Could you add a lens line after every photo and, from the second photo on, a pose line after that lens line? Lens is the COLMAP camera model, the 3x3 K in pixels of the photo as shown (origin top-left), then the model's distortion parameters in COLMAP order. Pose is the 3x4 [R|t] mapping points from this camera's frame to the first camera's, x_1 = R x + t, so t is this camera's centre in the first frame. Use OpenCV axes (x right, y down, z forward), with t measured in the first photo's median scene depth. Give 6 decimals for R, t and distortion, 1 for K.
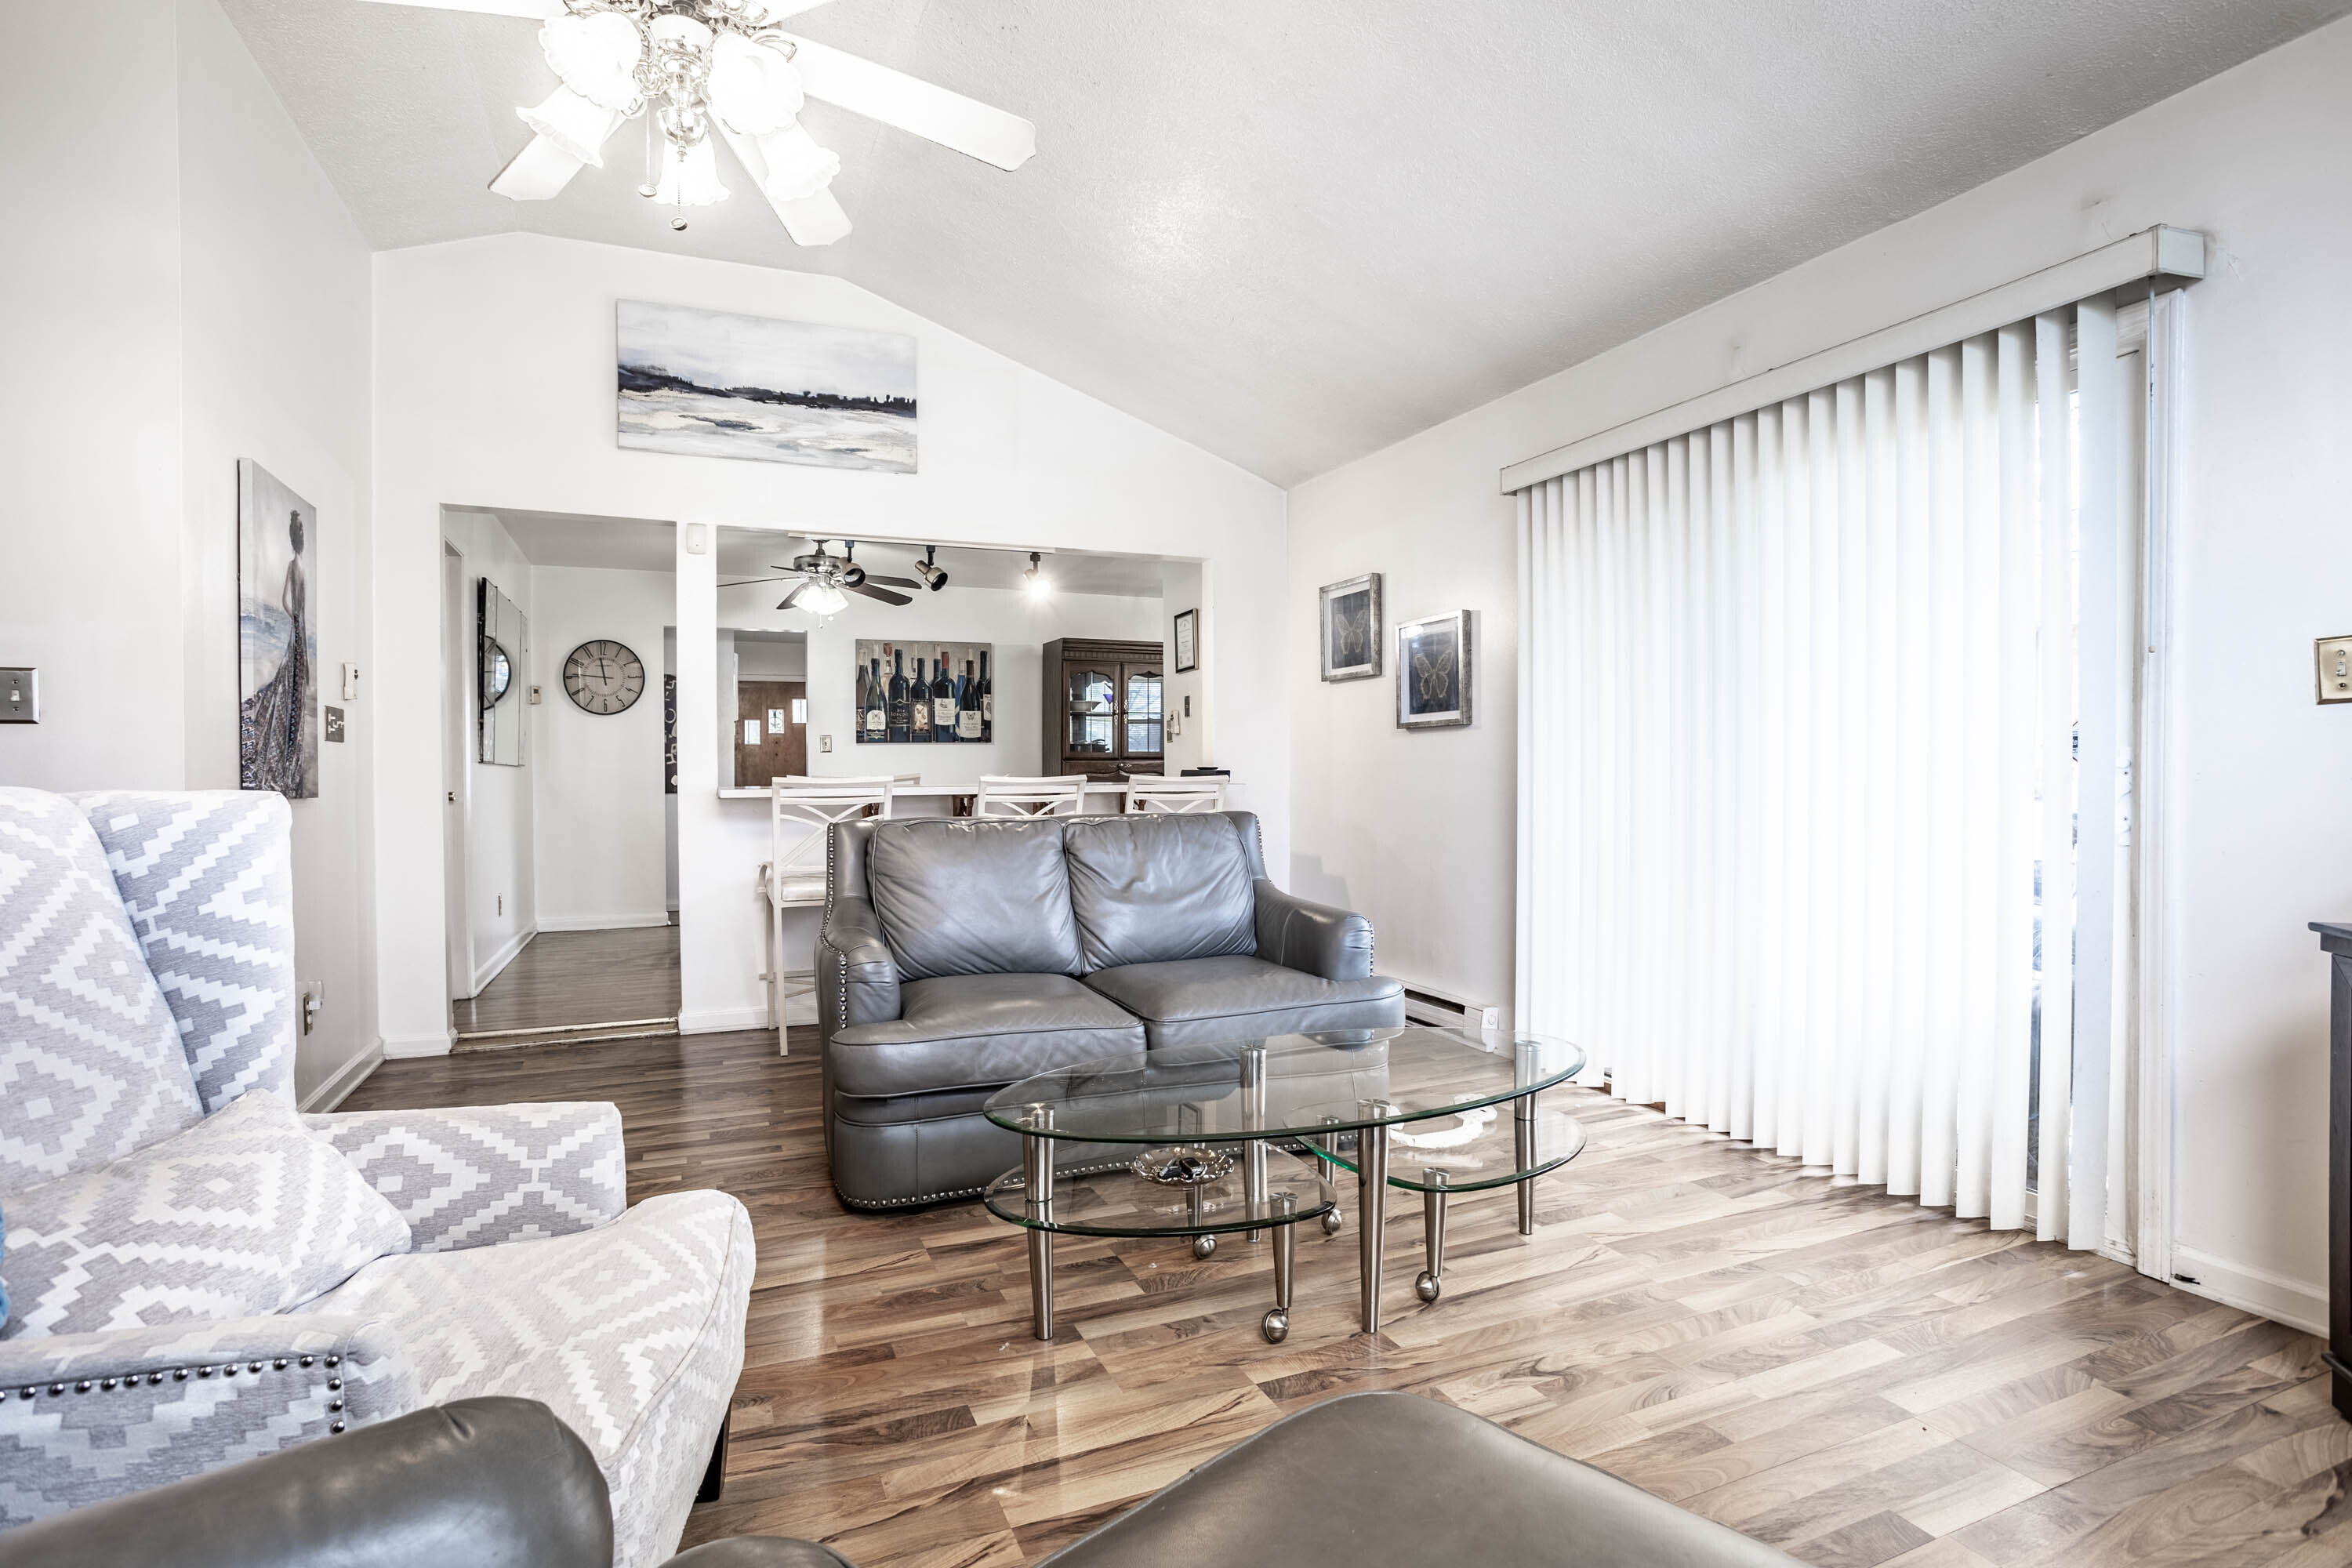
lens RADIAL K [[1141.8, 0, 1169.7], [0, 1141.8, 778.5], [0, 0, 1]] dist [-0.072601, 0.048941]
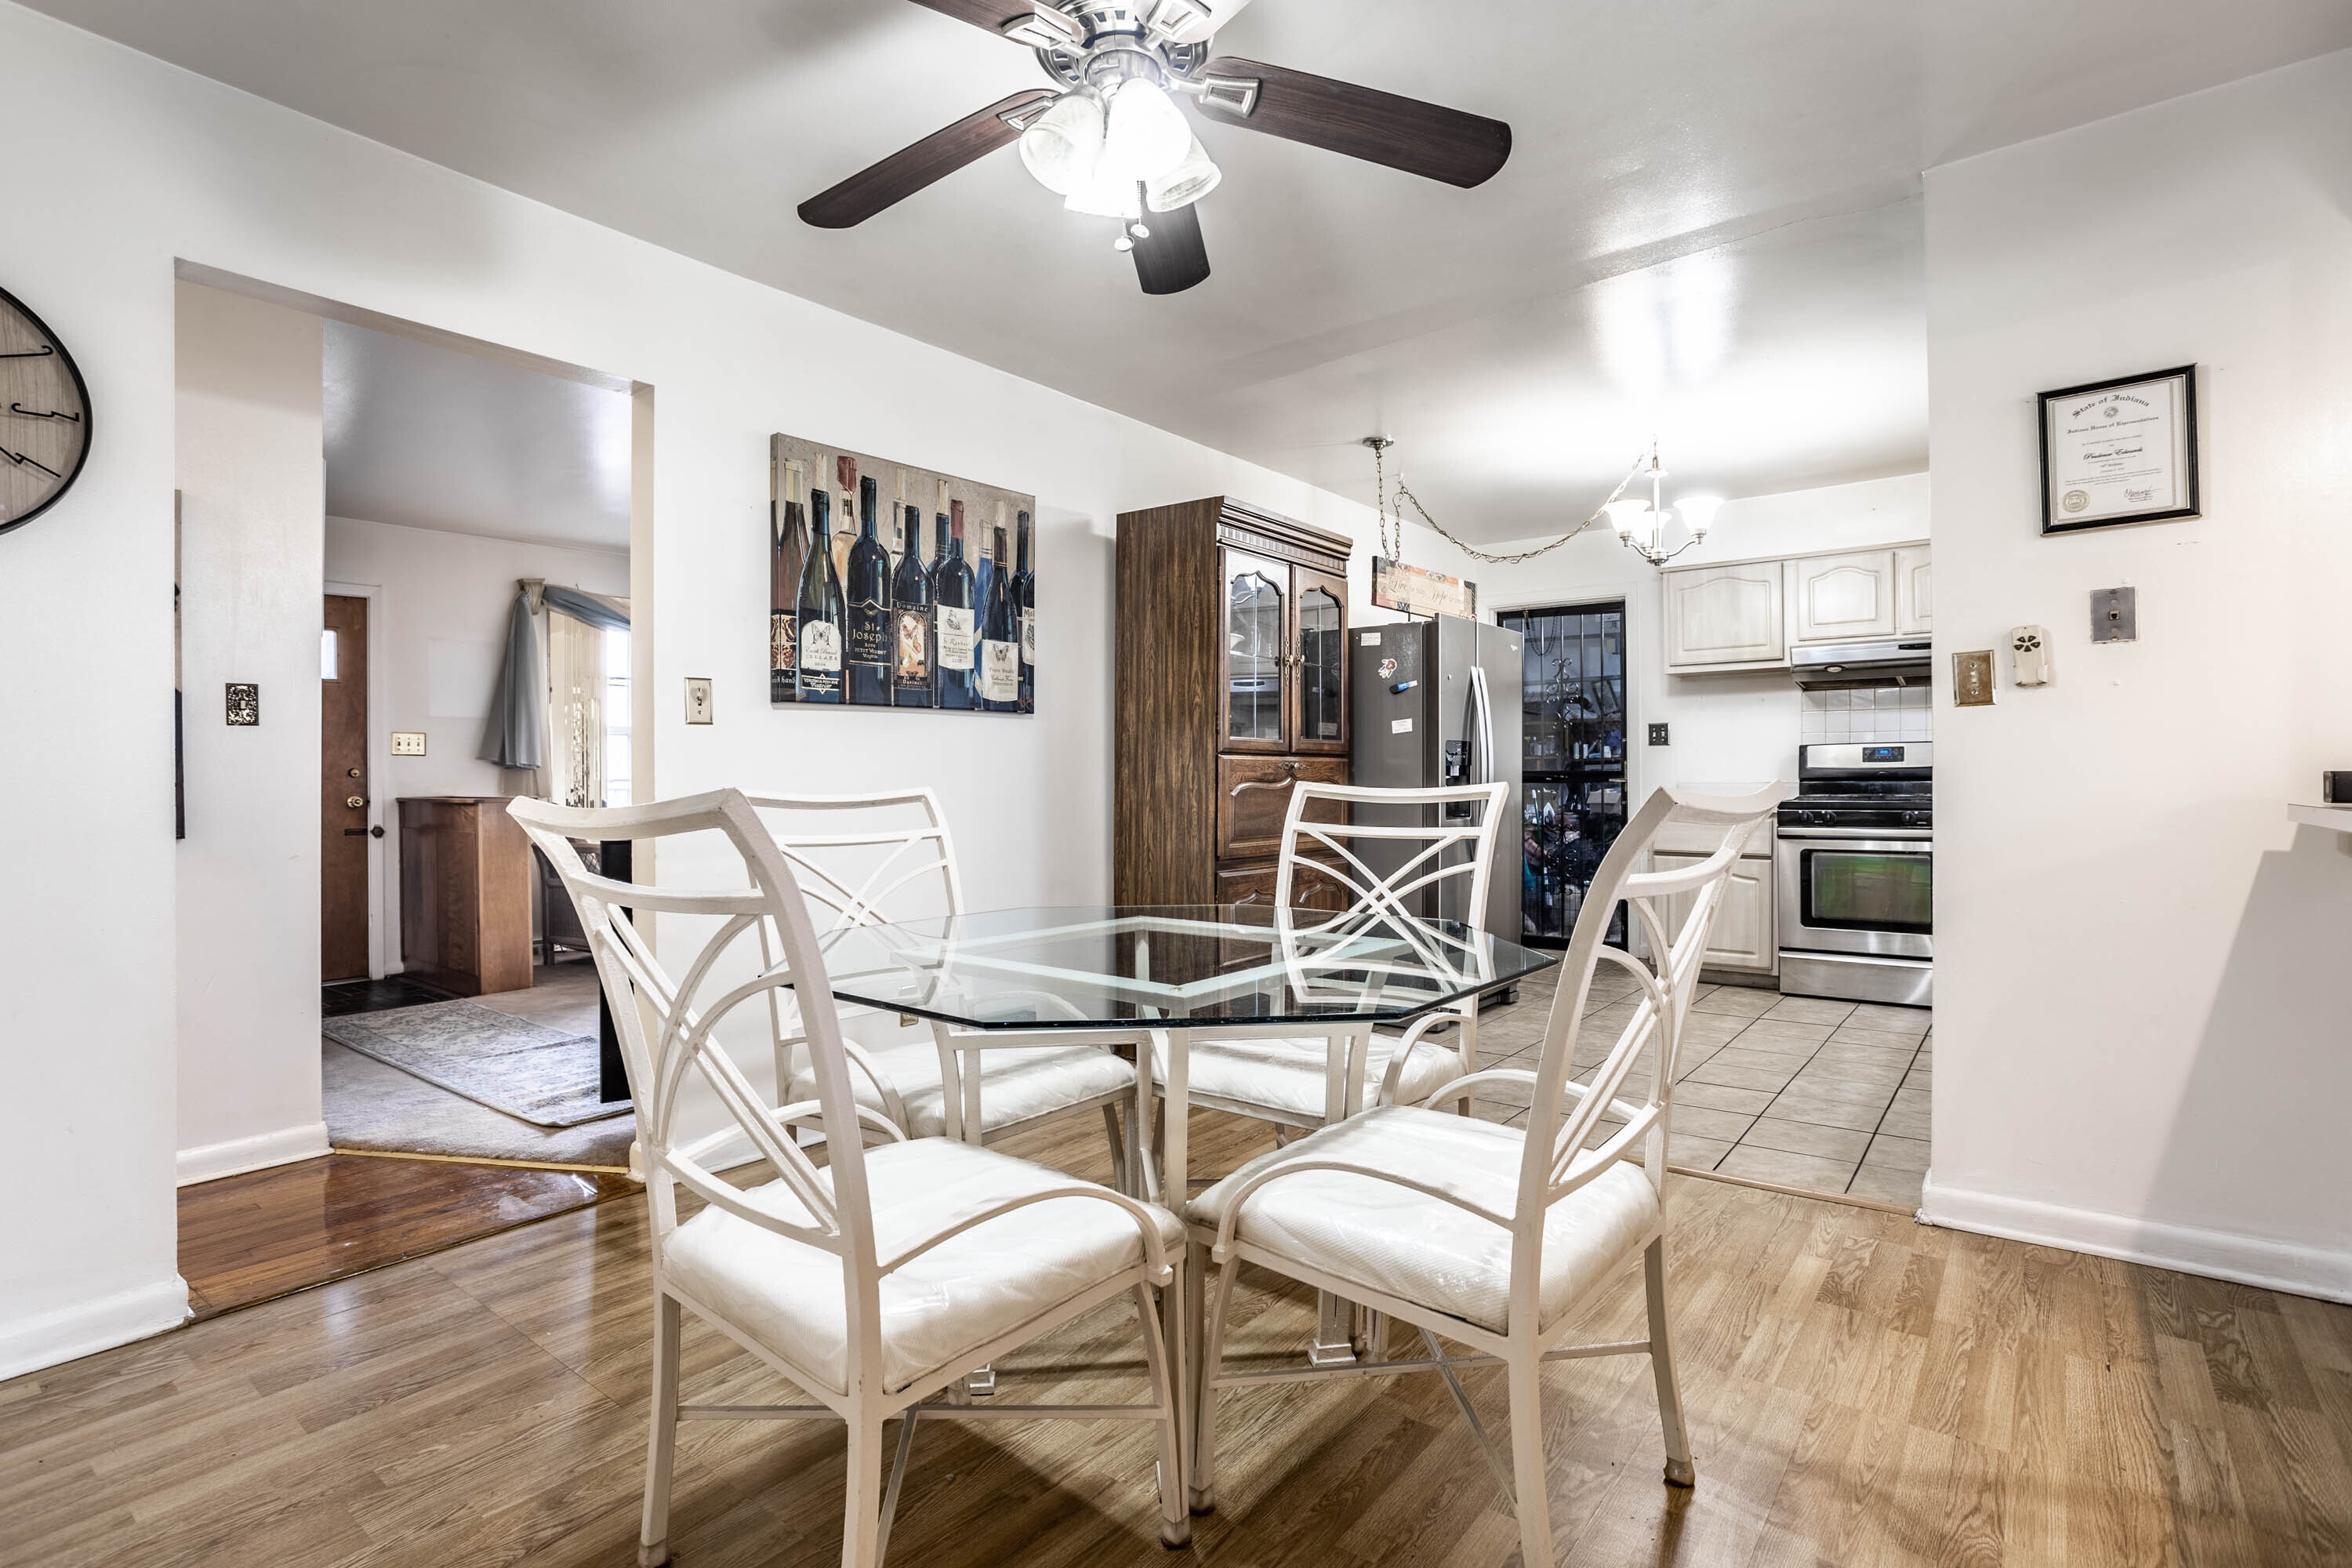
lens RADIAL K [[1141.8, 0, 1169.7], [0, 1141.8, 778.5], [0, 0, 1]] dist [-0.072601, 0.048941]
pose [[0.881267, 0.001790, 0.472616, -0.337474], [0.001221, 0.999981, -0.006063, -0.003159], [-0.472617, 0.005920, 0.881248, 0.597707]]
